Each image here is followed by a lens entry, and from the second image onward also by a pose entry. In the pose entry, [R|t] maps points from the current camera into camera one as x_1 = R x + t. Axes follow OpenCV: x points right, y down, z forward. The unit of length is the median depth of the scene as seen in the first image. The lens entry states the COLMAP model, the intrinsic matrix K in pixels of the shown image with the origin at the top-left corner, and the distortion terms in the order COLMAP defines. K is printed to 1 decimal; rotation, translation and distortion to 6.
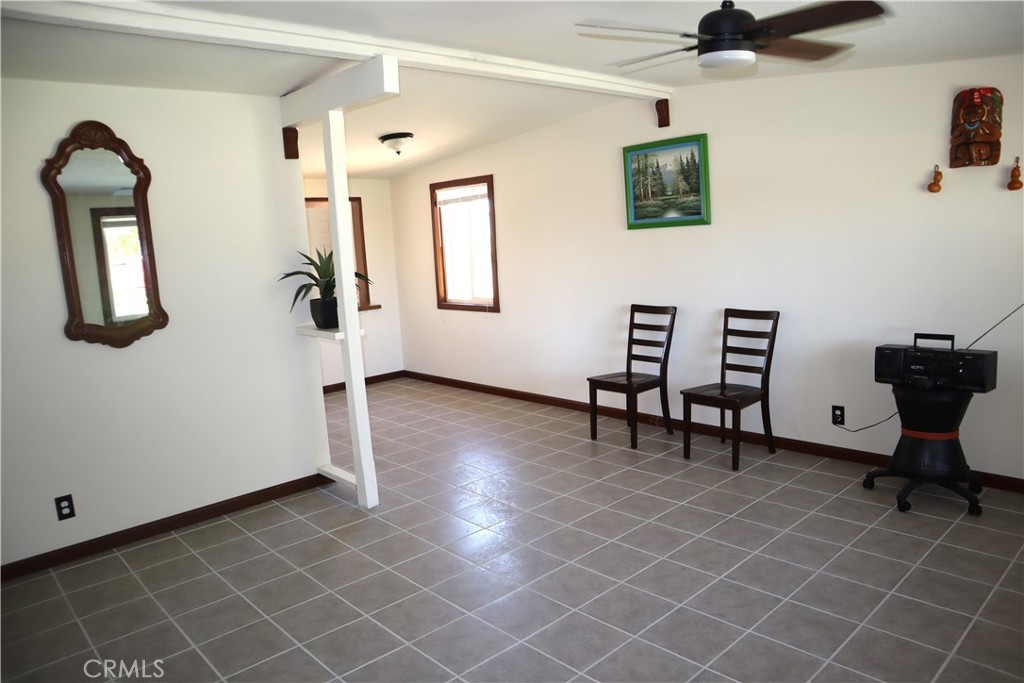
lens RADIAL K [[707.0, 0, 512.0], [0, 707.0, 341.5], [0, 0, 1]] dist [-0.127610, 0.072538]
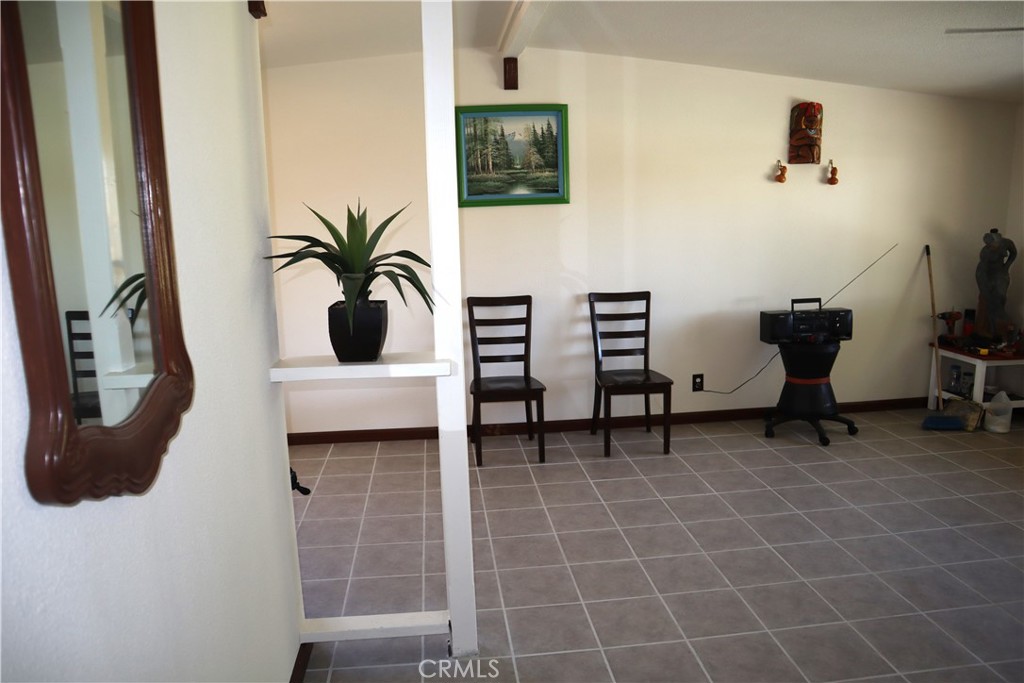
lens RADIAL K [[707.0, 0, 512.0], [0, 707.0, 341.5], [0, 0, 1]] dist [-0.127610, 0.072538]
pose [[0.593117, -0.105671, 0.798152, -0.522081], [0.109180, 0.992748, 0.050301, -0.041154], [-0.797679, 0.057308, 0.600353, 0.509589]]
